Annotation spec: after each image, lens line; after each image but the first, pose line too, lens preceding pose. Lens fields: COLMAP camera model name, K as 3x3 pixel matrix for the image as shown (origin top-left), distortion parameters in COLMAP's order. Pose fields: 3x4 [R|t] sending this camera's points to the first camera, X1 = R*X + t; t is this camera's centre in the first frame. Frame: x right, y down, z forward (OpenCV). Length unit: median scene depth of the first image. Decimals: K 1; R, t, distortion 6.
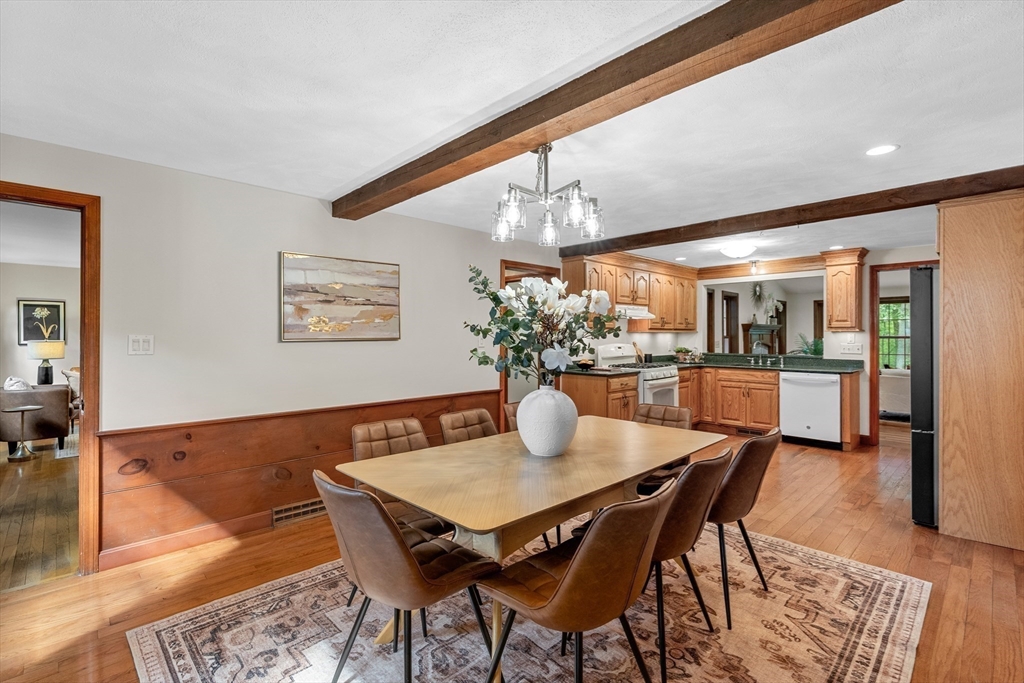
lens RADIAL K [[460.9, 0, 504.8], [0, 460.9, 335.0], [0, 0, 1]] dist [-0.004091, 0.001418]
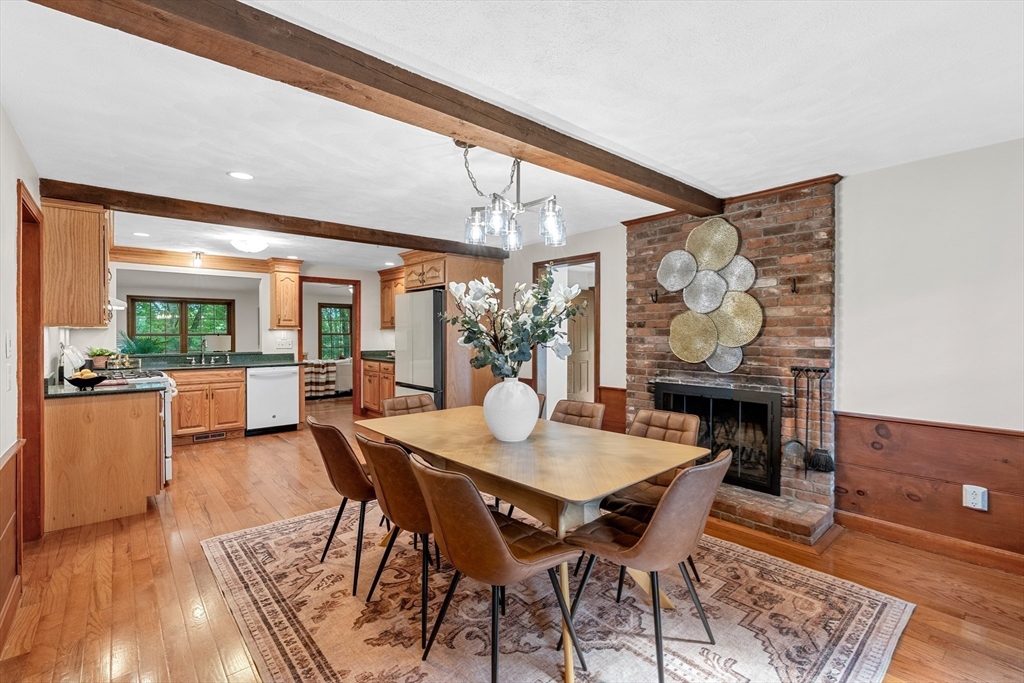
lens RADIAL K [[460.9, 0, 504.8], [0, 460.9, 339.9], [0, 0, 1]] dist [-0.004091, 0.001418]
pose [[0.059219, -0.016385, 0.998111, -0.413524], [0.001322, 0.999866, 0.016335, 0.000572], [-0.998244, 0.000352, 0.059233, 0.391434]]
